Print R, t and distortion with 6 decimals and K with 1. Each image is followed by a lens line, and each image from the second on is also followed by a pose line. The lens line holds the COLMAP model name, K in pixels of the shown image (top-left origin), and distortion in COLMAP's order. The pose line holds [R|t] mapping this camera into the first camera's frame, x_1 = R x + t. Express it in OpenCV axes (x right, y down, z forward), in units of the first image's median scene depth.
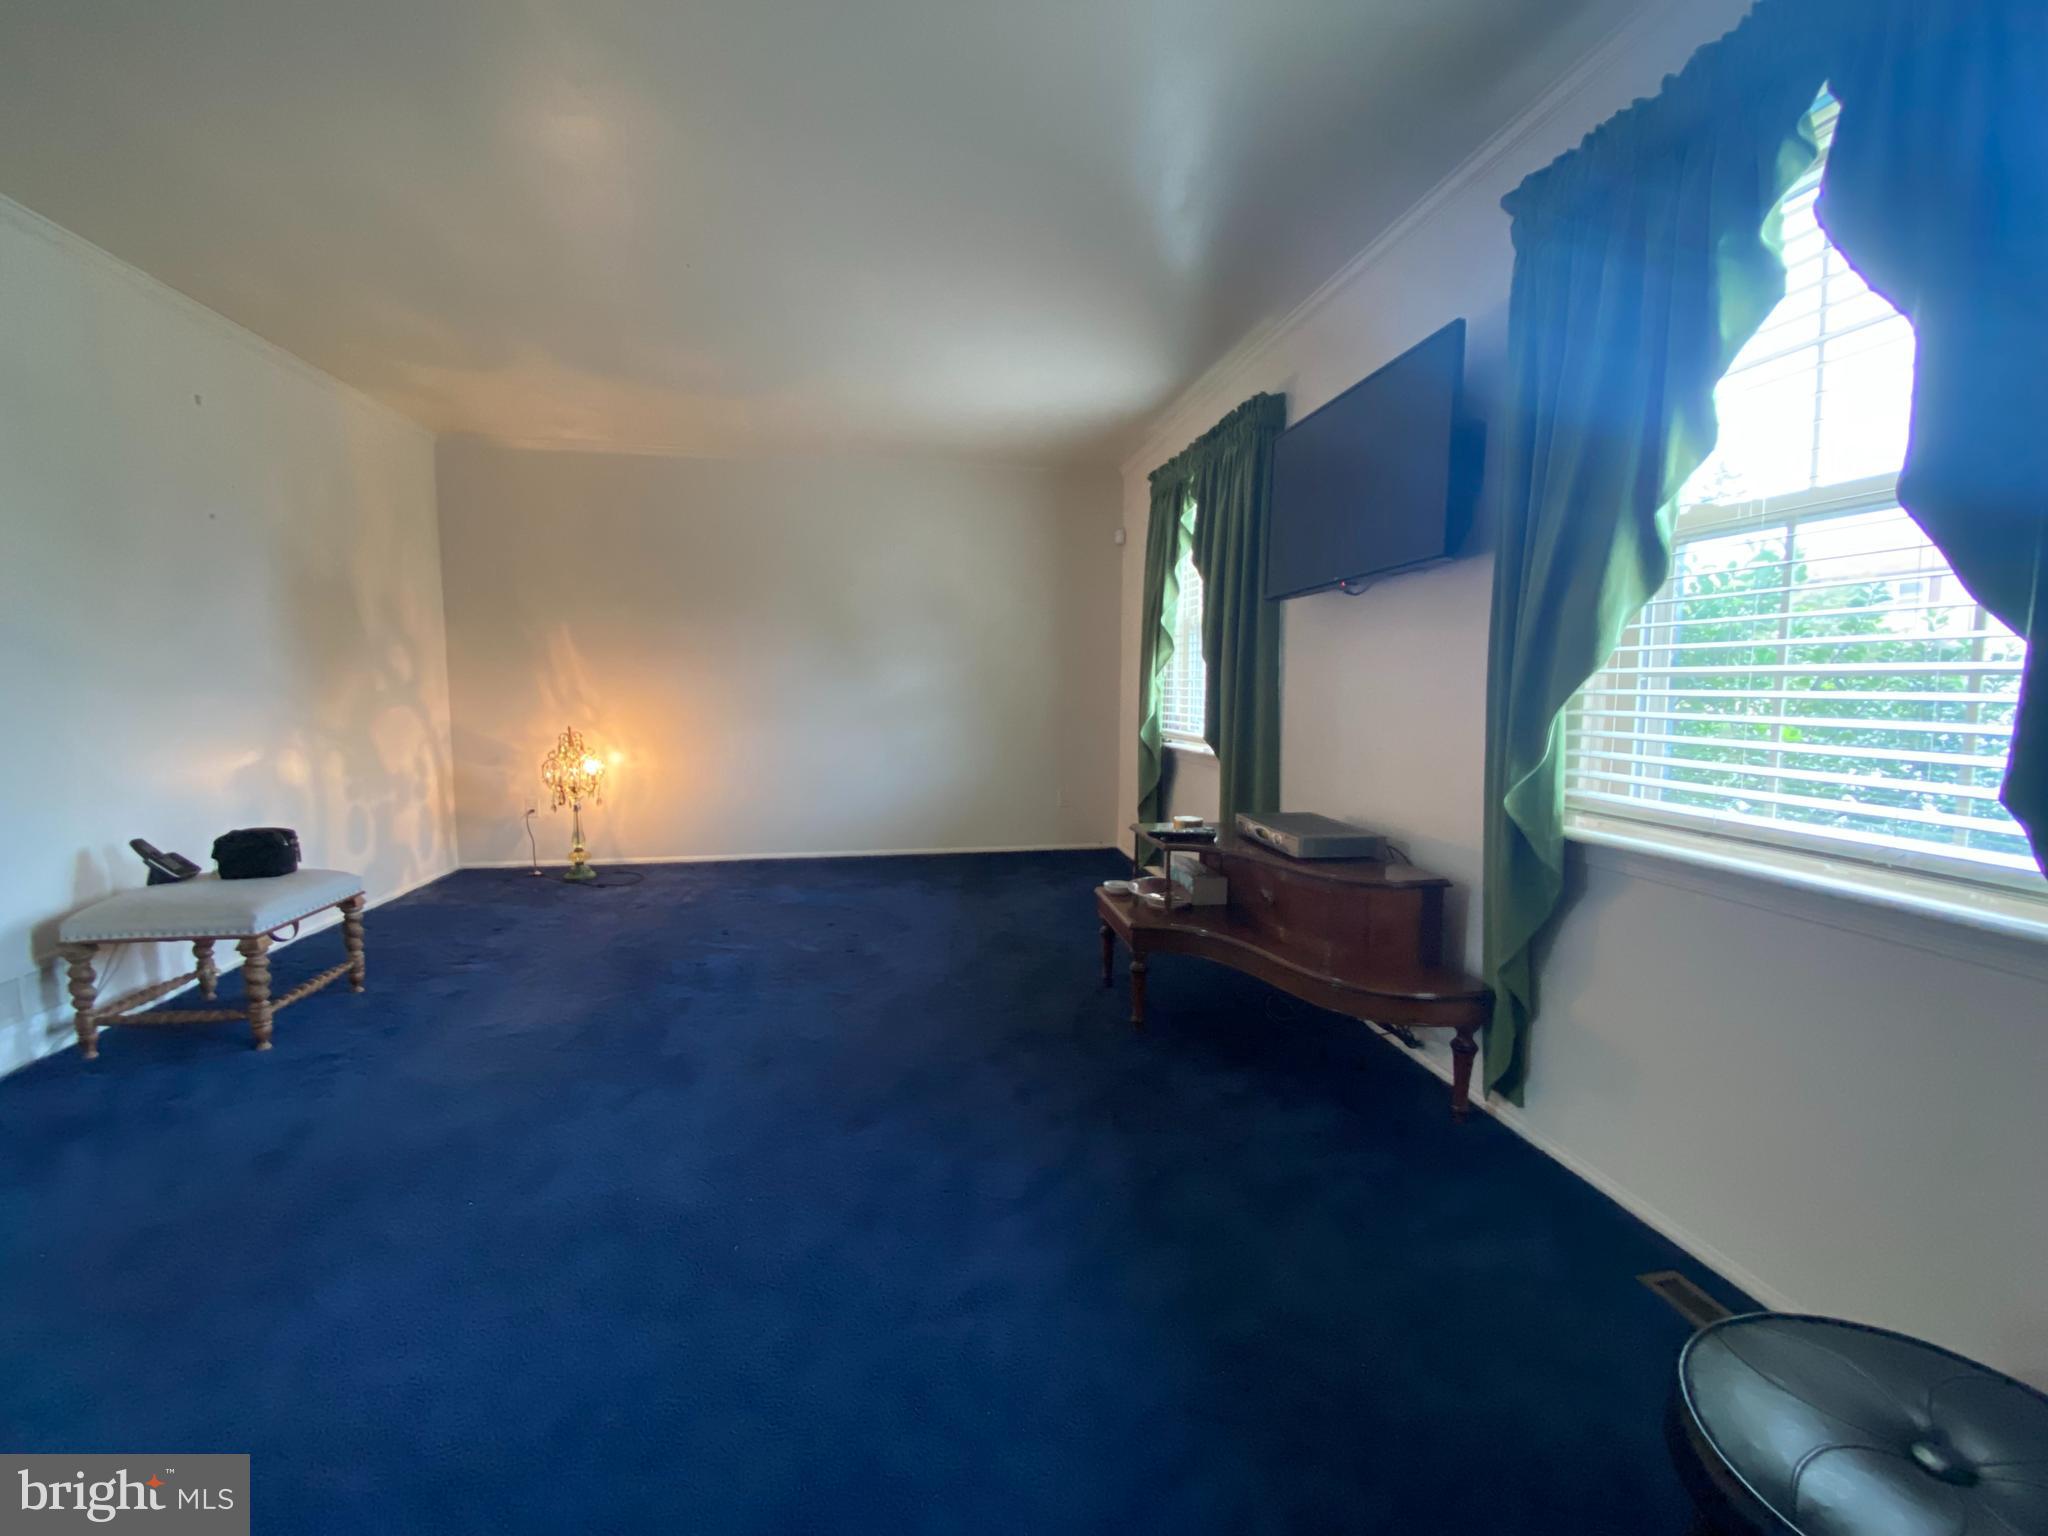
lens RADIAL K [[812.6, 0, 1004.7], [0, 812.6, 752.6], [0, 0, 1]] dist [0.007652, -0.015499]
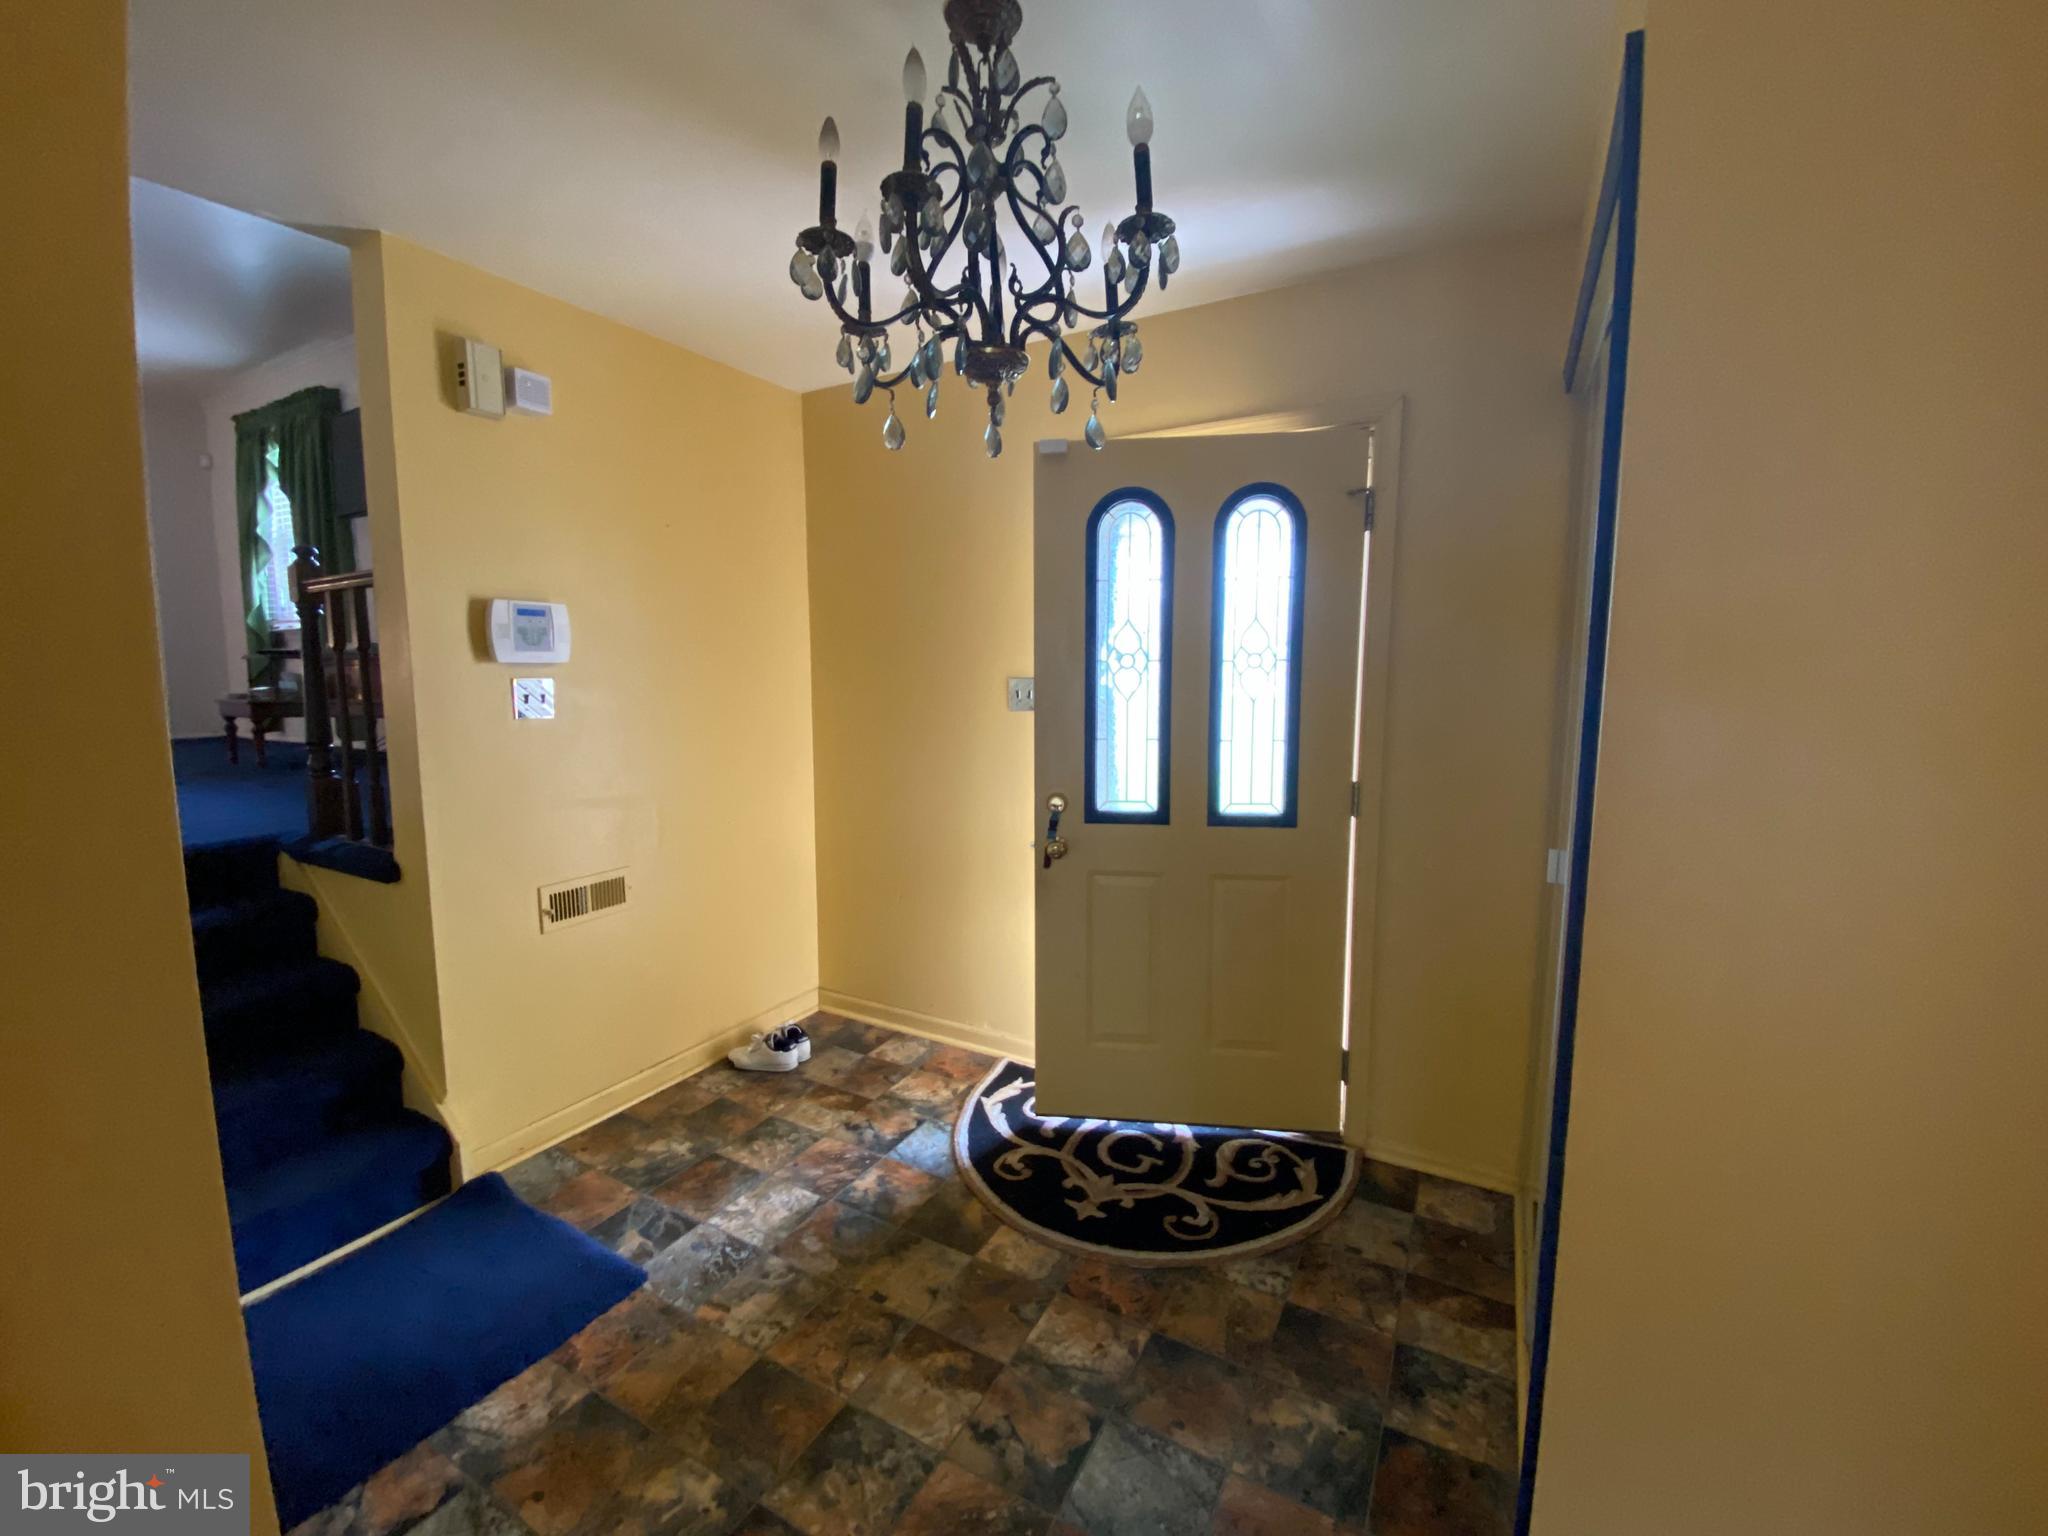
lens RADIAL K [[828.2, 0, 1024.0], [0, 828.2, 768.0], [0, 0, 1]] dist [0.001316, 0.000065]
pose [[0.617643, -0.082089, 0.782163, -0.150646], [0.069360, 0.996348, 0.049797, 0.293305], [-0.783394, 0.023494, 0.621081, -0.983881]]
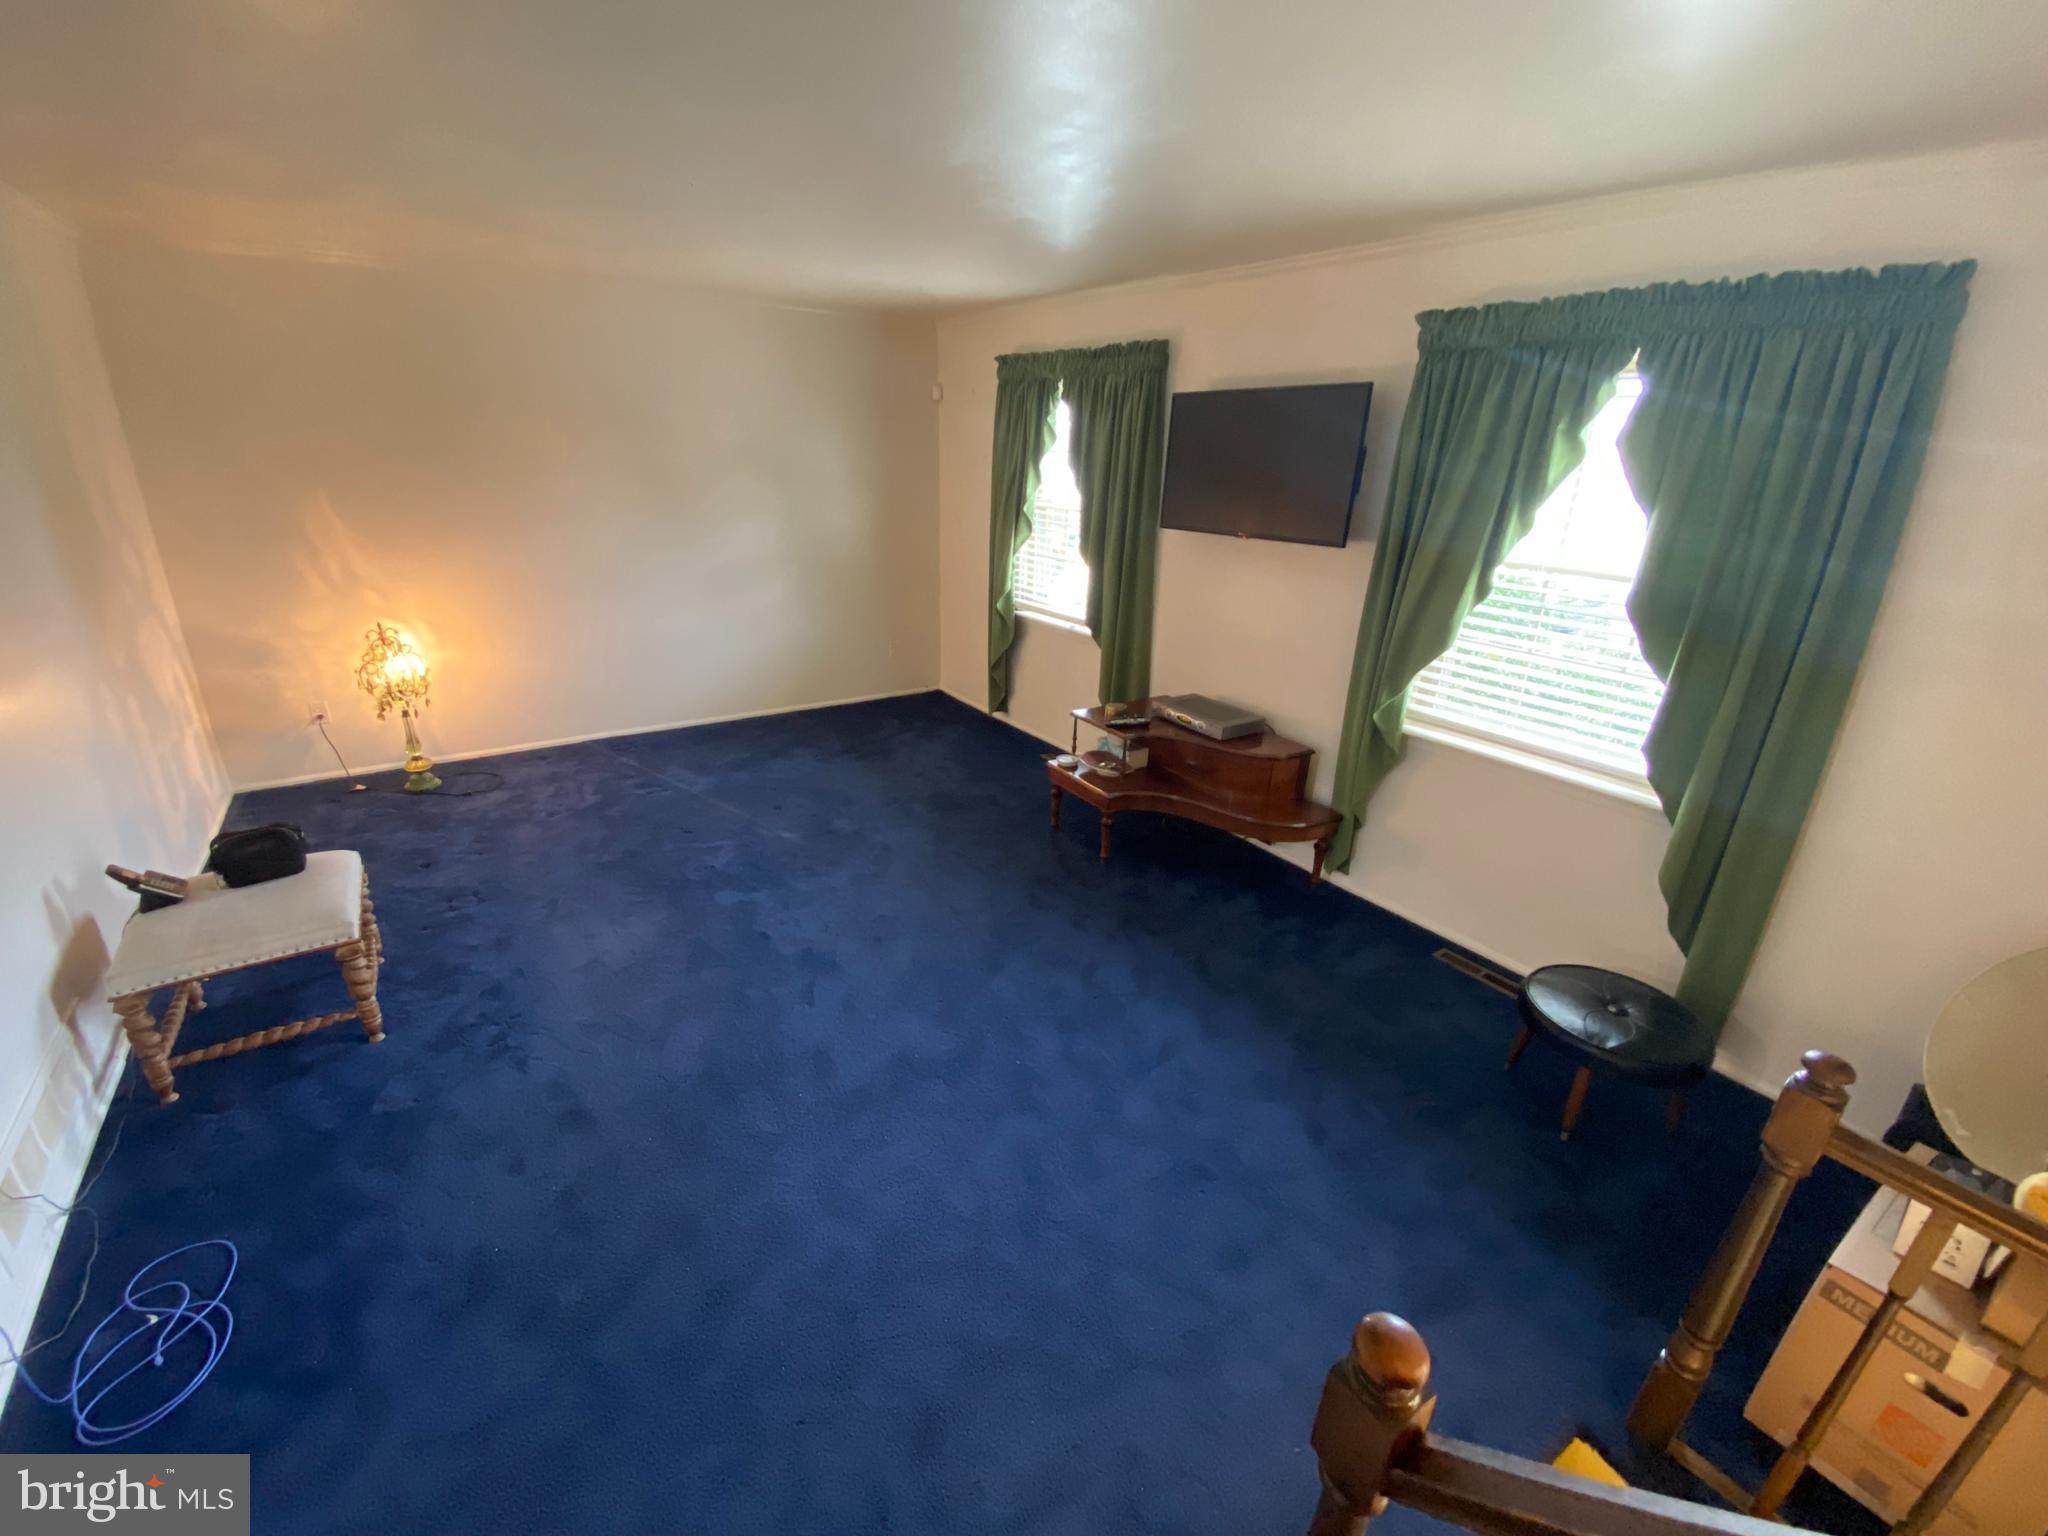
lens RADIAL K [[817.6, 0, 998.0], [0, 817.6, 762.1], [0, 0, 1]] dist [-0.000081, -0.013776]
pose [[0.902523, -0.128509, 0.411020, -0.429479], [0.006247, 0.958243, 0.285887, -0.178992], [-0.430596, -0.255452, 0.865639, -0.084571]]
